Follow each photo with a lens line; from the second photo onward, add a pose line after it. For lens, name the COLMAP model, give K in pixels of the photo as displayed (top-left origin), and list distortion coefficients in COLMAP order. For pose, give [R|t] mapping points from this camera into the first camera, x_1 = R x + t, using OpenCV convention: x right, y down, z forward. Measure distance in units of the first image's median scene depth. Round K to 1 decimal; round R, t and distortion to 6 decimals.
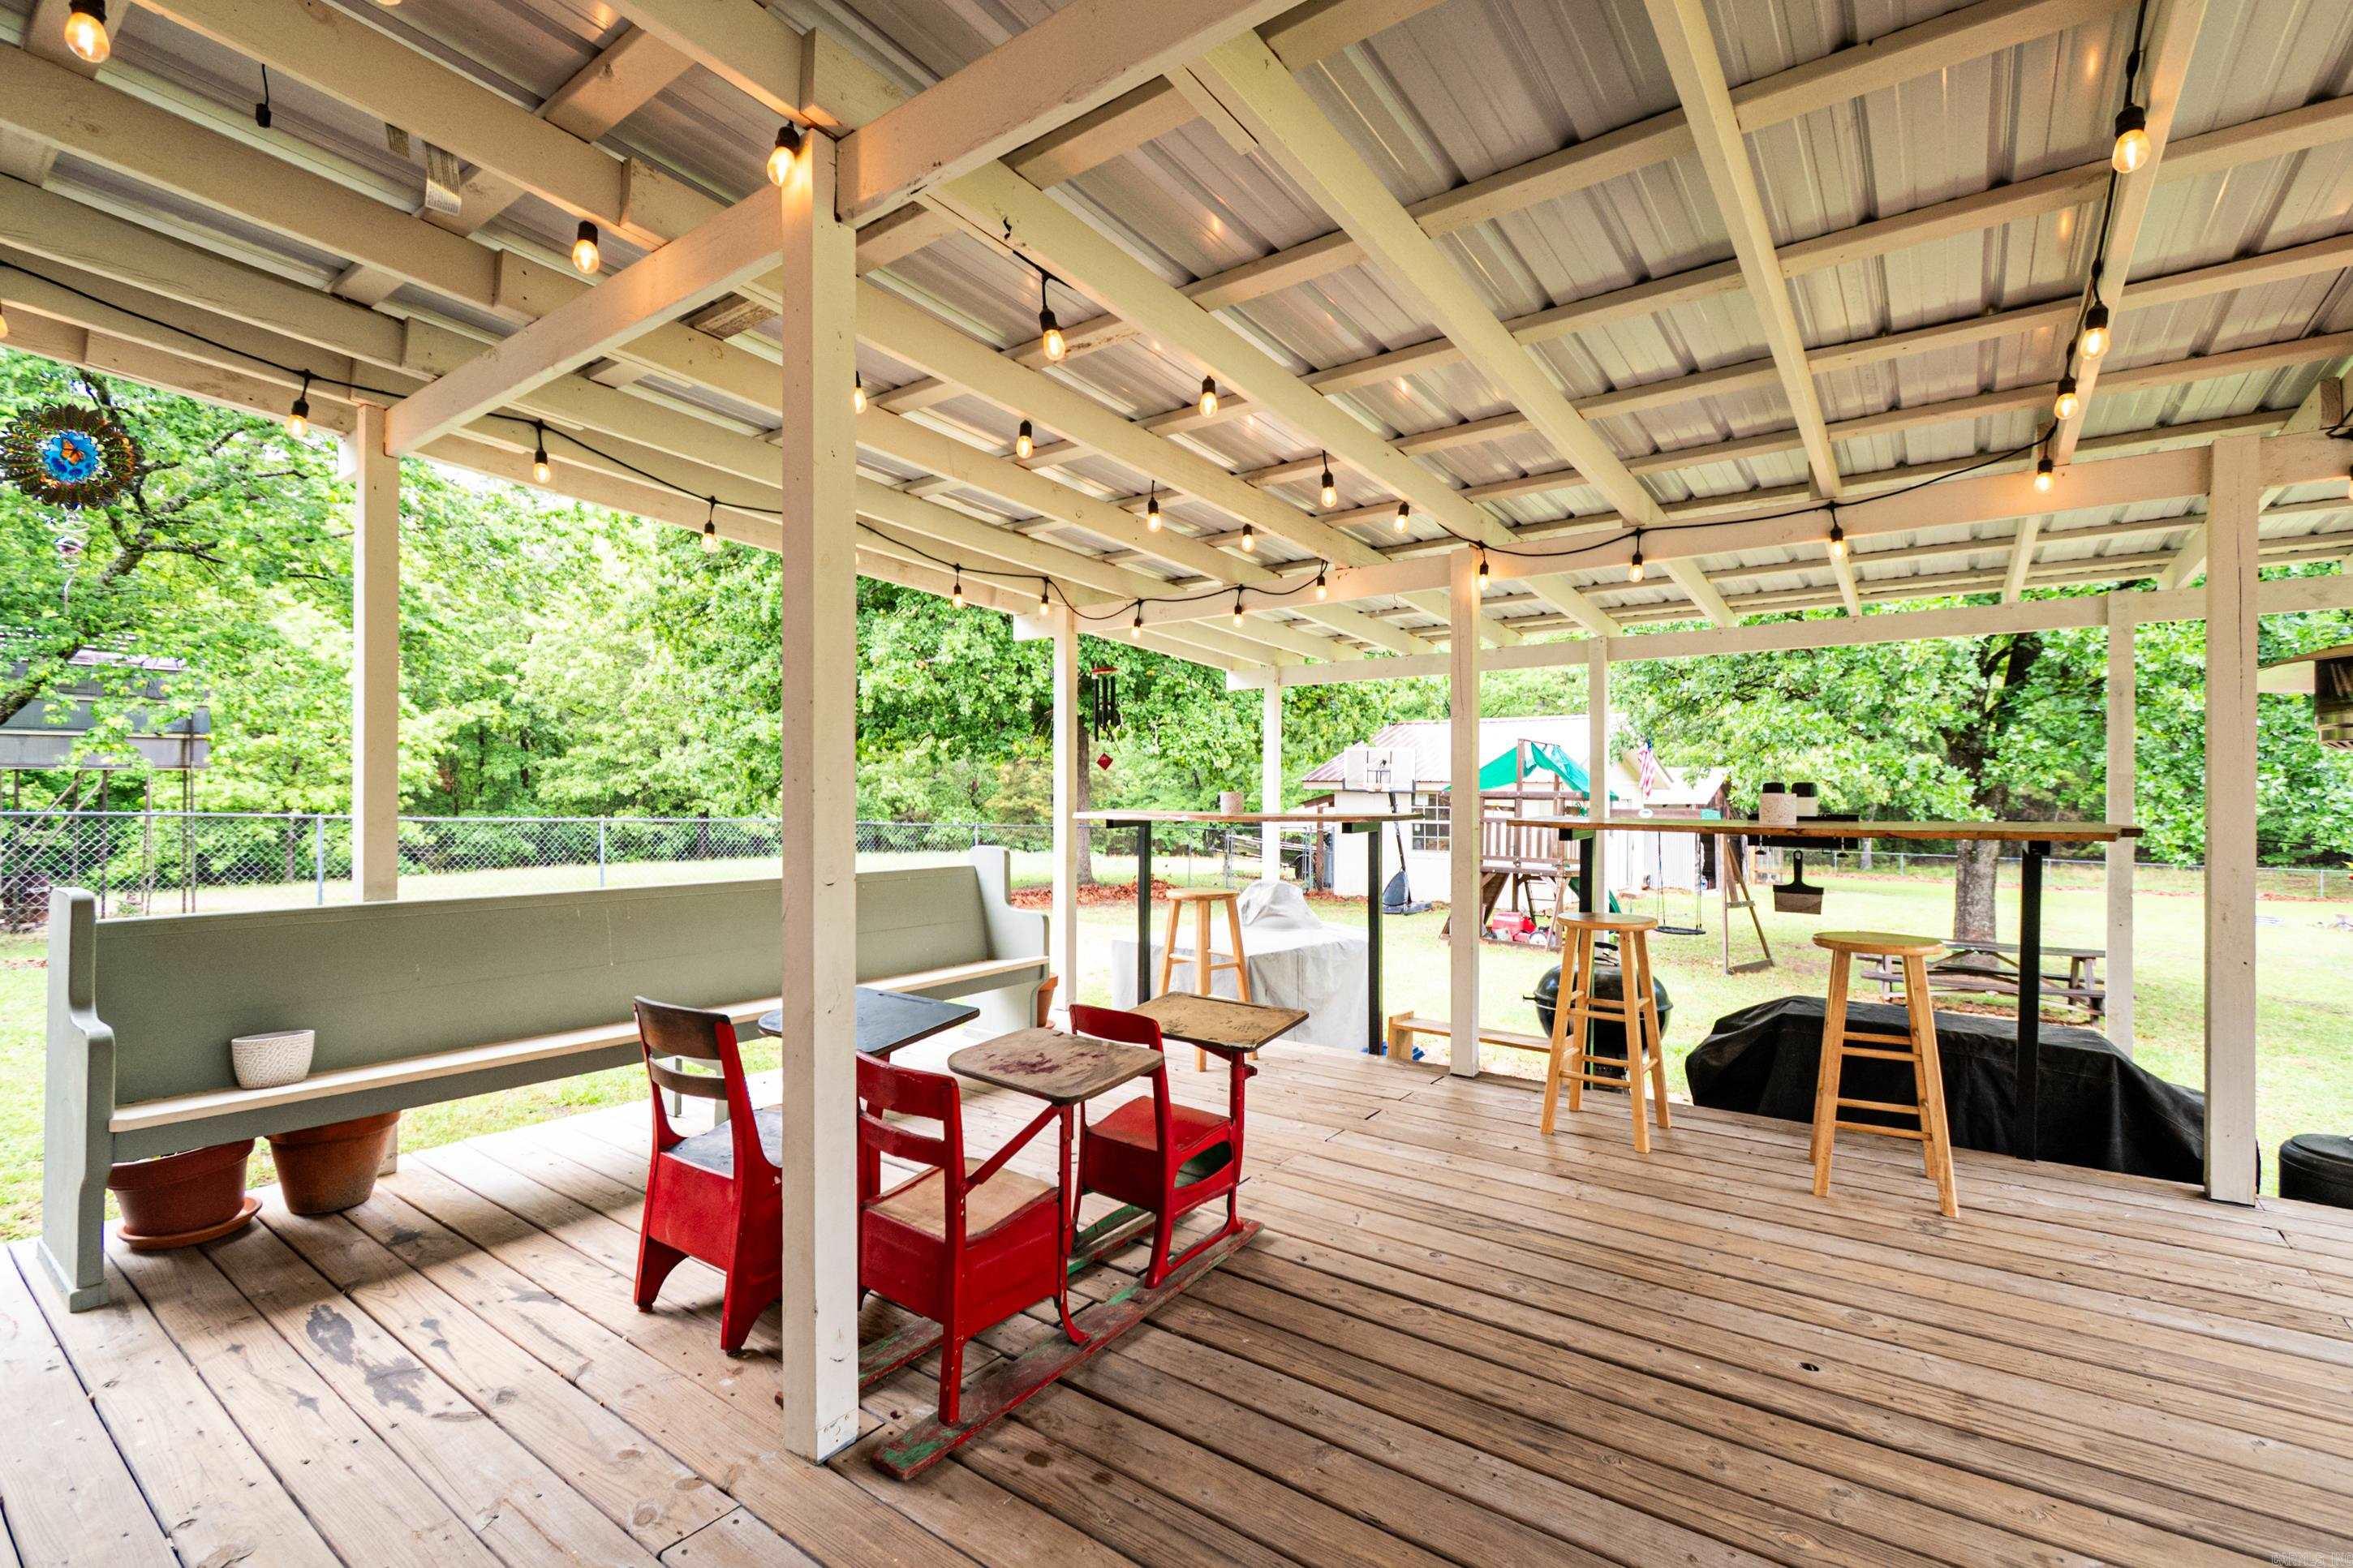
lens RADIAL K [[1039.2, 0, 1180.1], [0, 1039.2, 782.5], [0, 0, 1]] dist [0.001856, -0.000729]
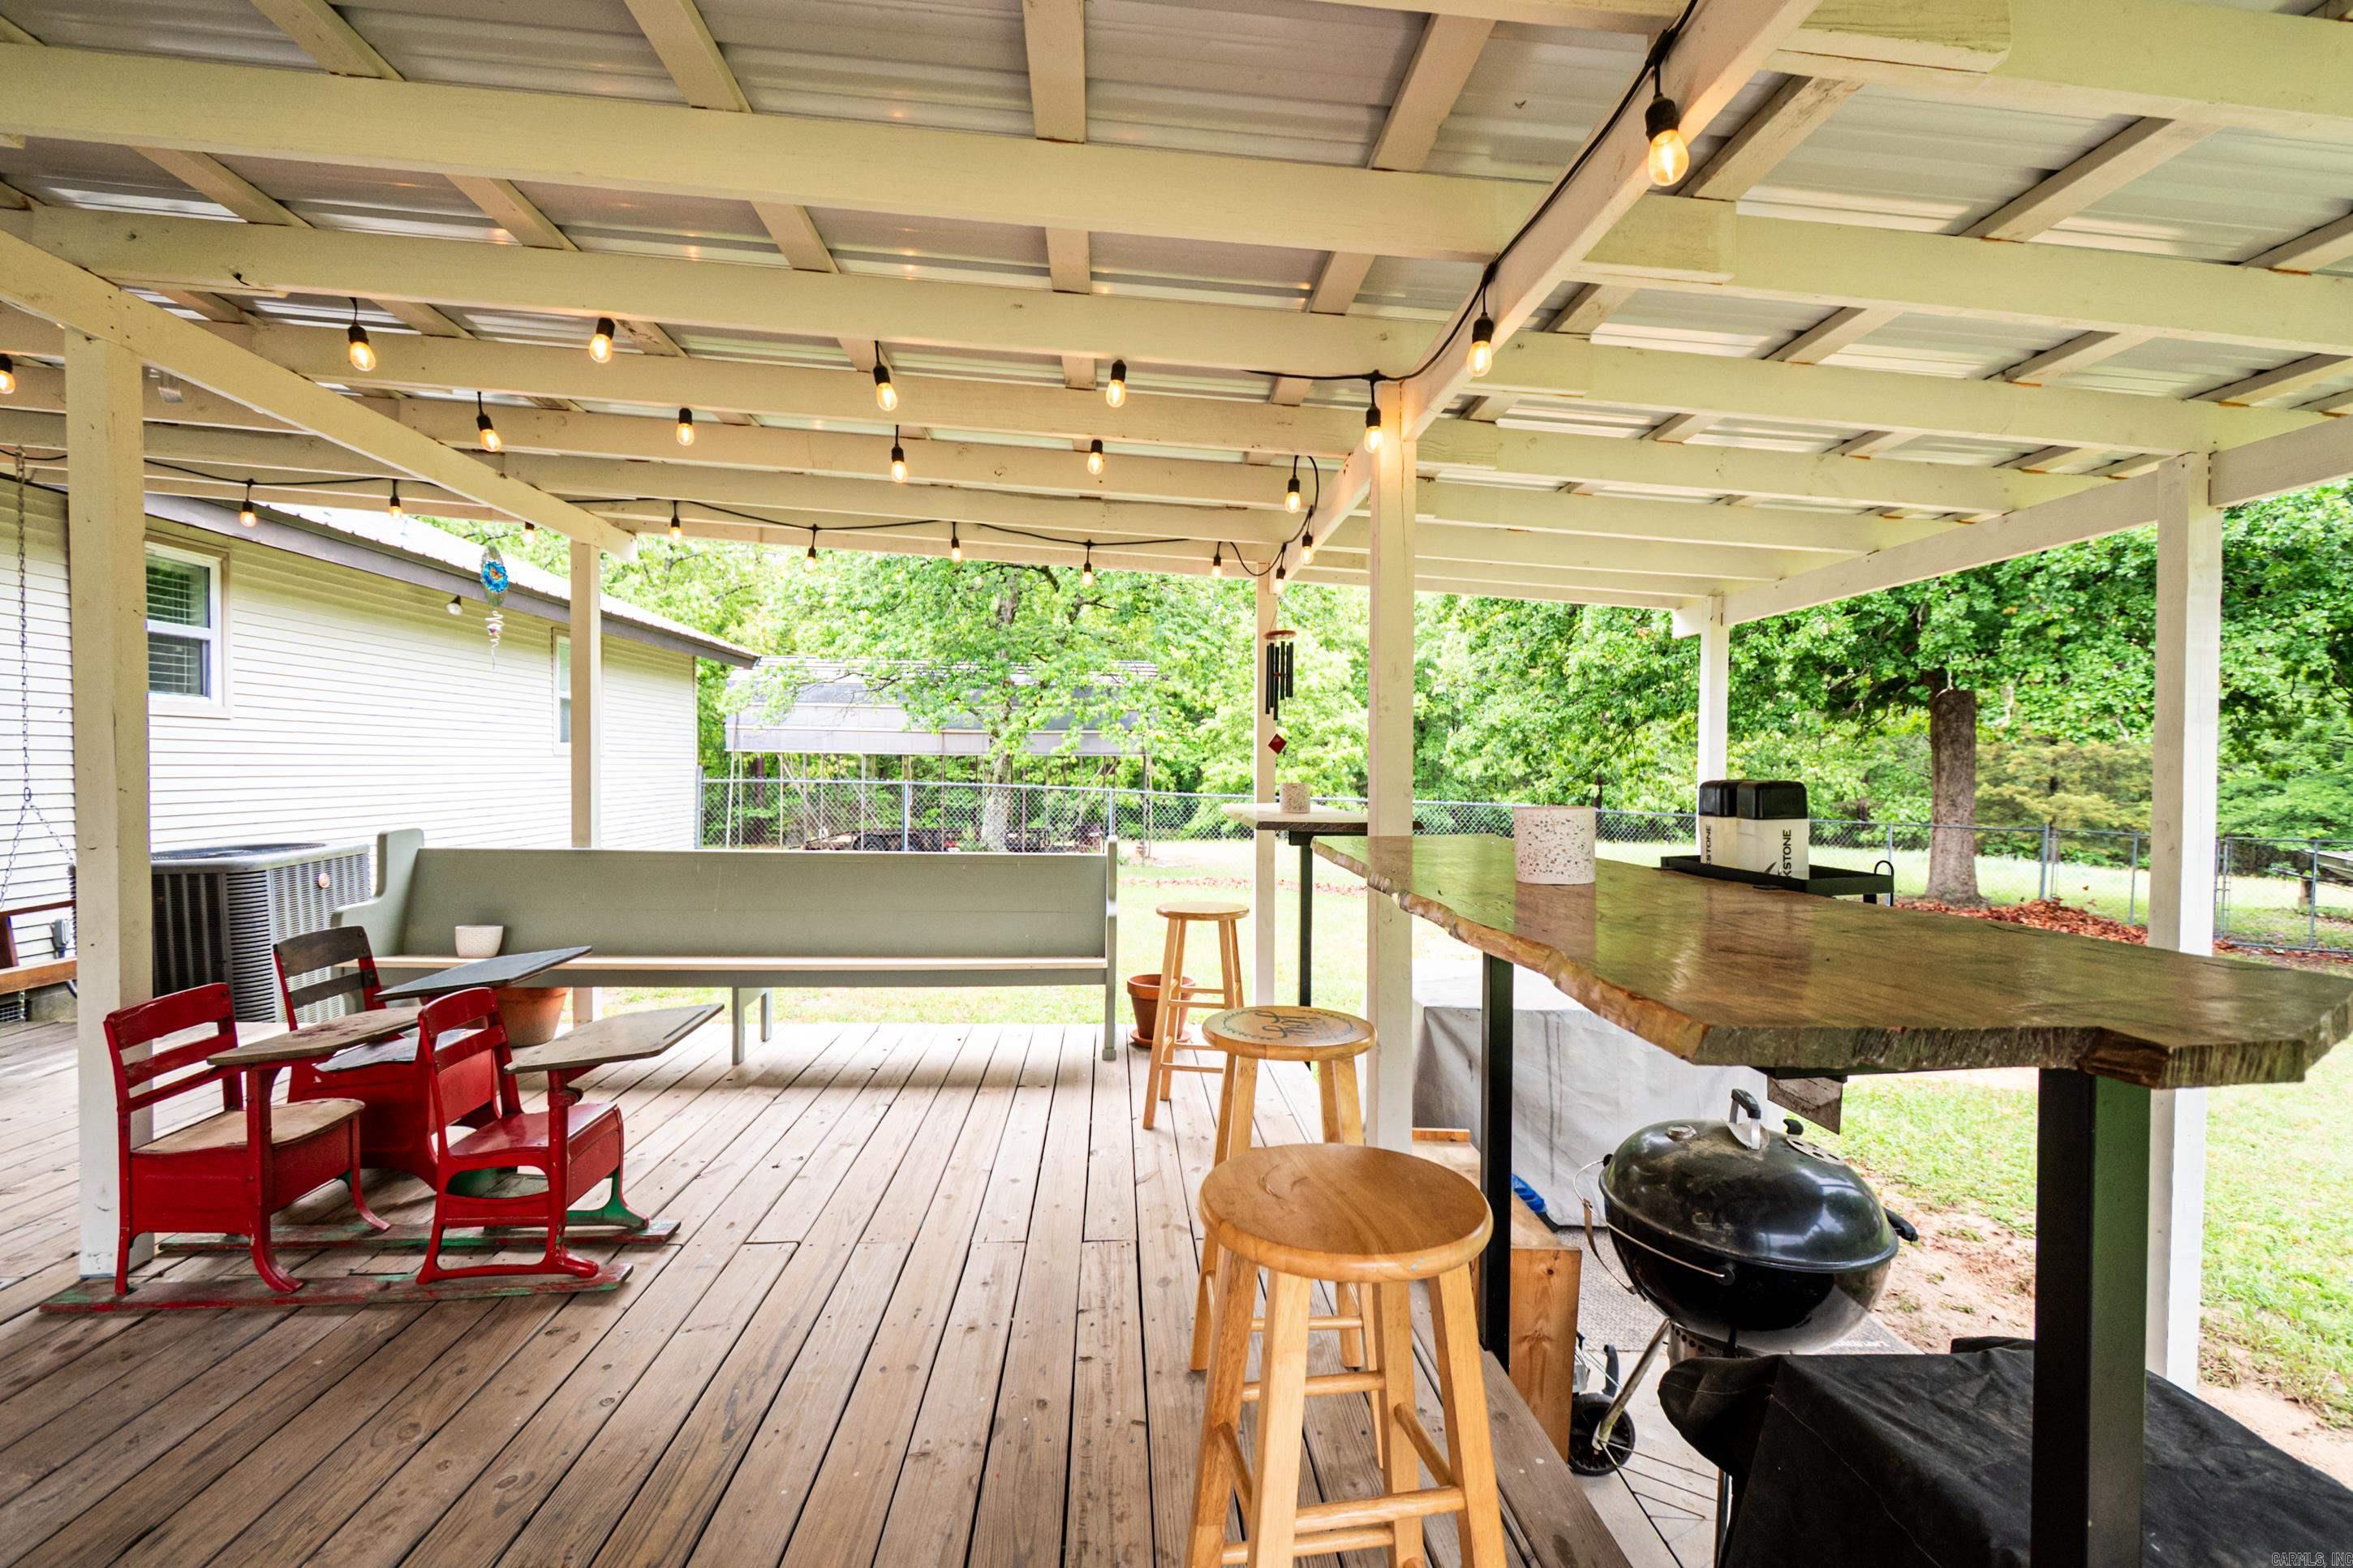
lens RADIAL K [[1039.2, 0, 1180.1], [0, 1039.2, 782.5], [0, 0, 1]] dist [0.001856, -0.000729]
pose [[0.637128, 0.017369, -0.770563, 0.973141], [-0.003585, 0.999802, 0.019572, -0.010984], [0.770750, -0.009707, 0.637064, 0.761805]]
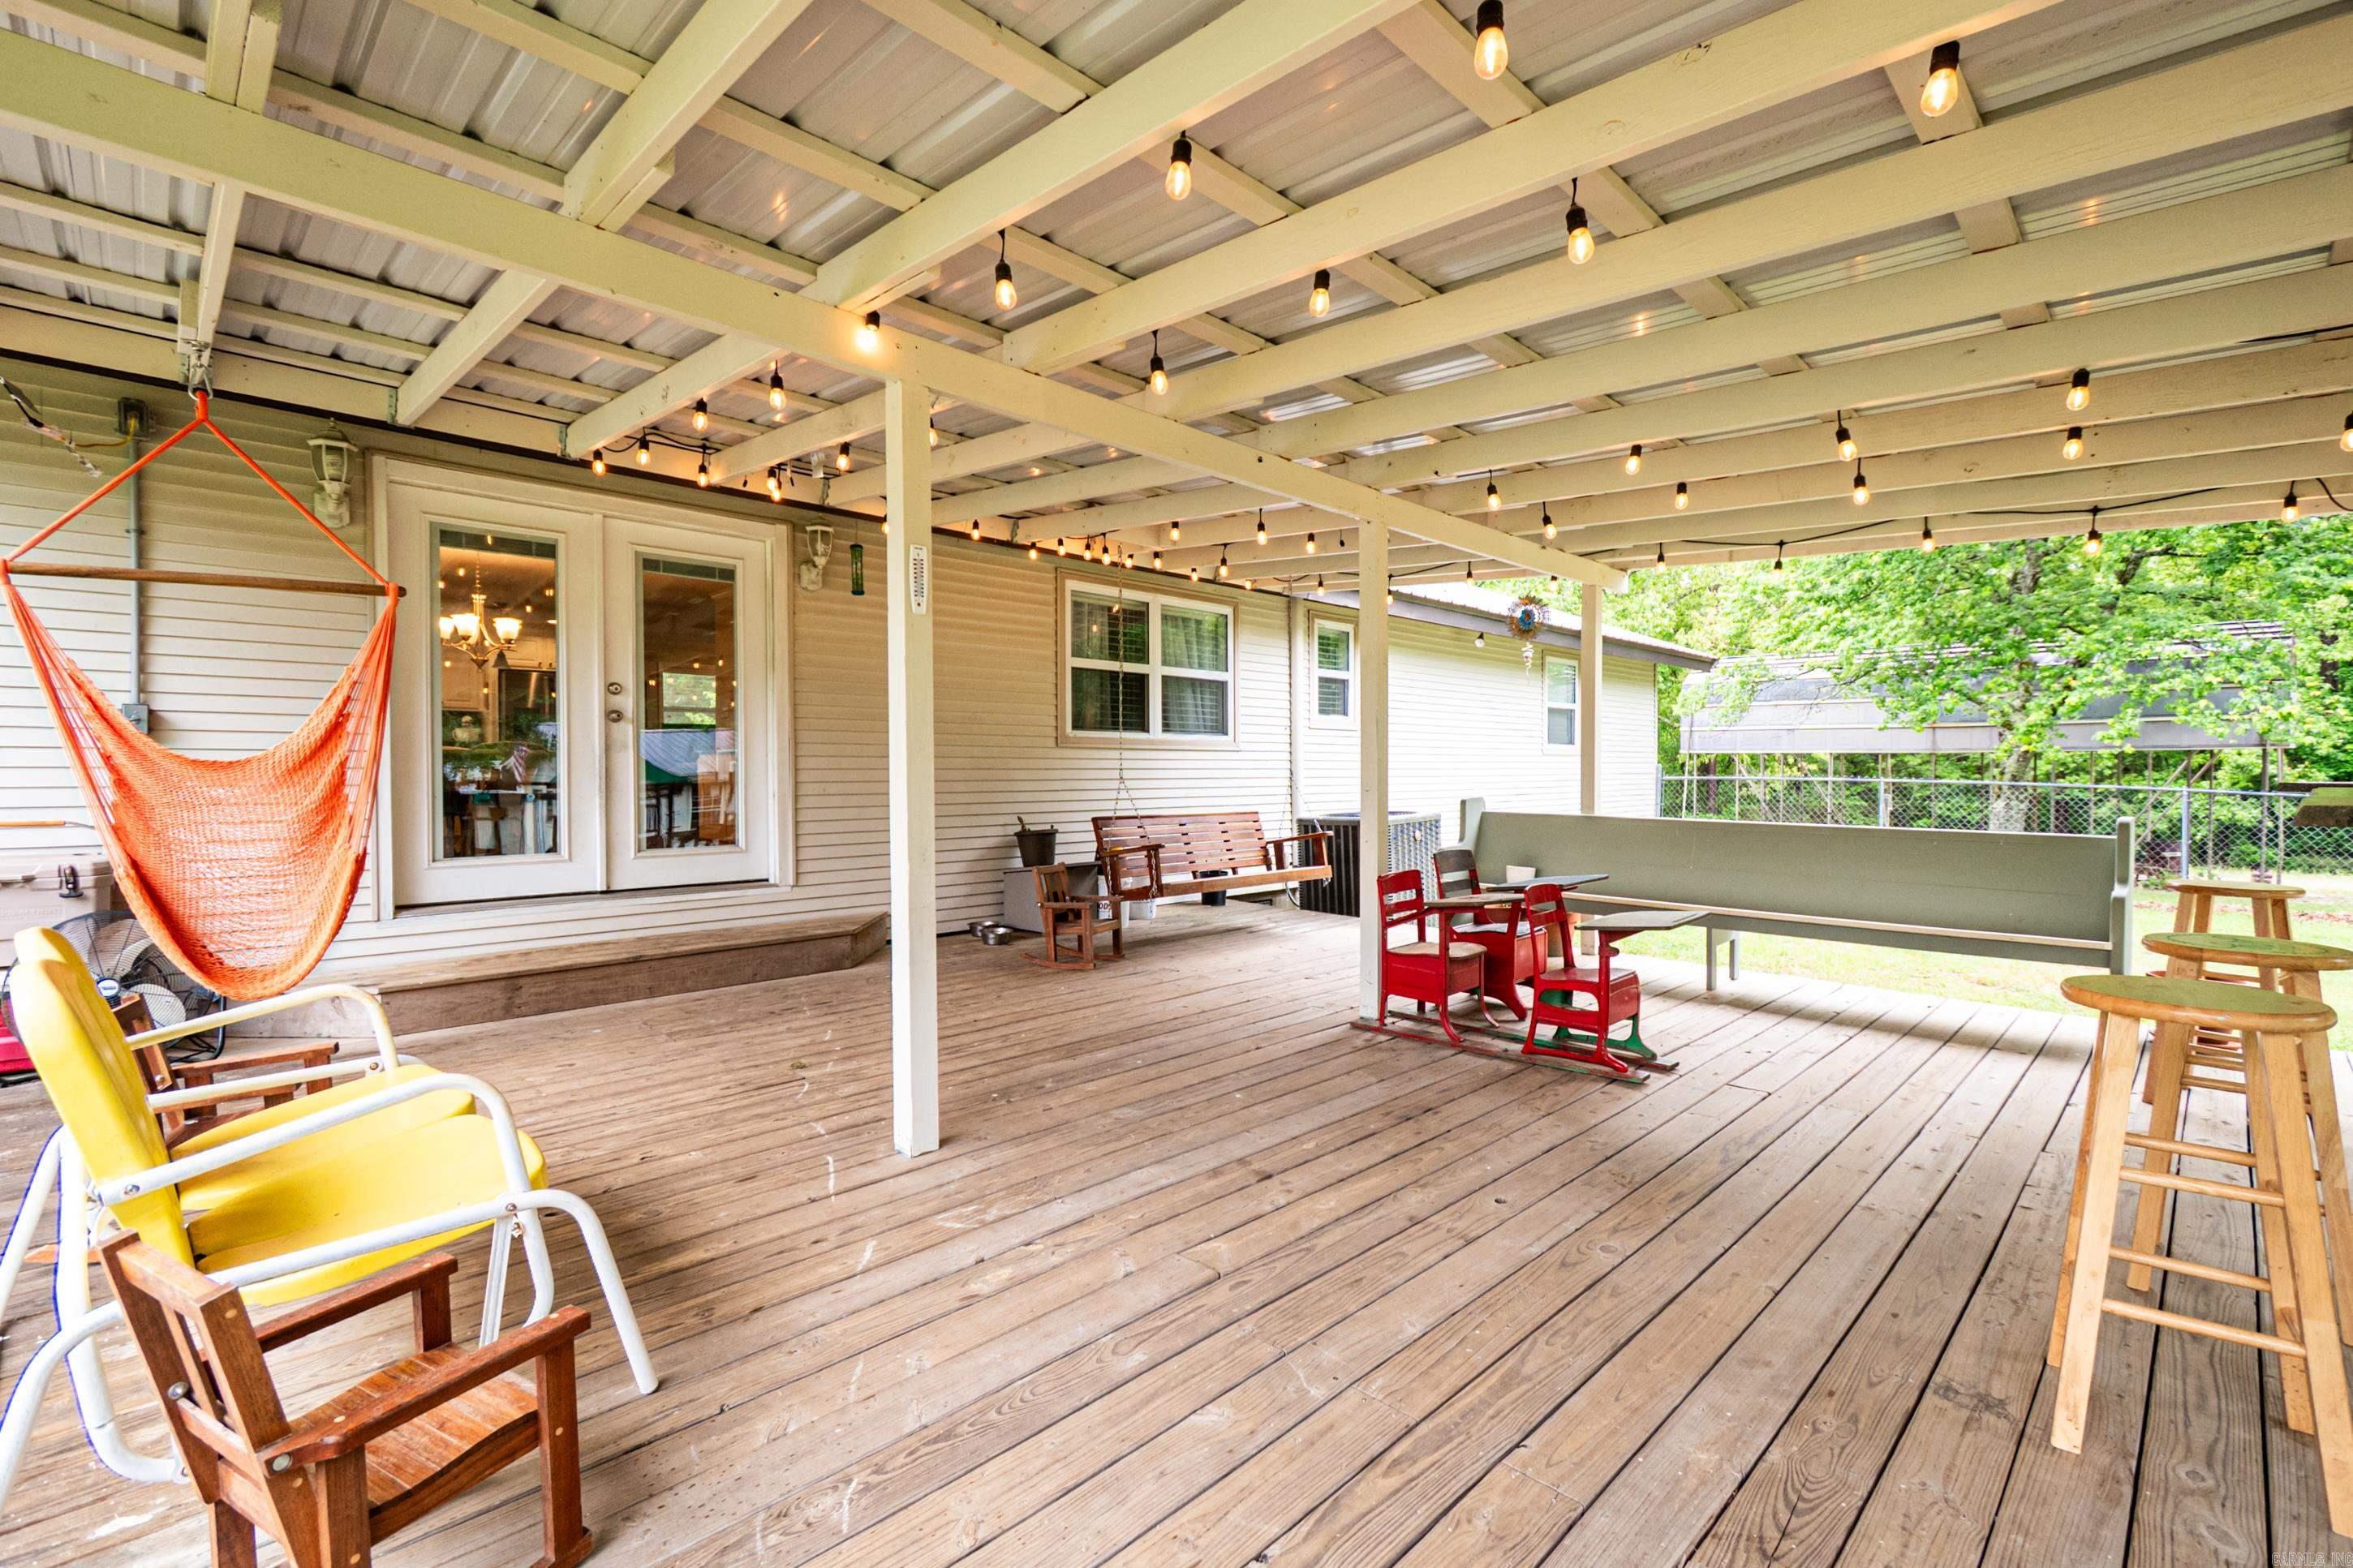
lens RADIAL K [[1039.2, 0, 1180.1], [0, 1039.2, 782.5], [0, 0, 1]] dist [0.001856, -0.000729]
pose [[-0.162931, 0.013109, -0.986550, 1.373948], [0.004838, 0.999910, 0.012488, 0.027633], [0.986626, -0.002738, -0.162980, 0.599760]]
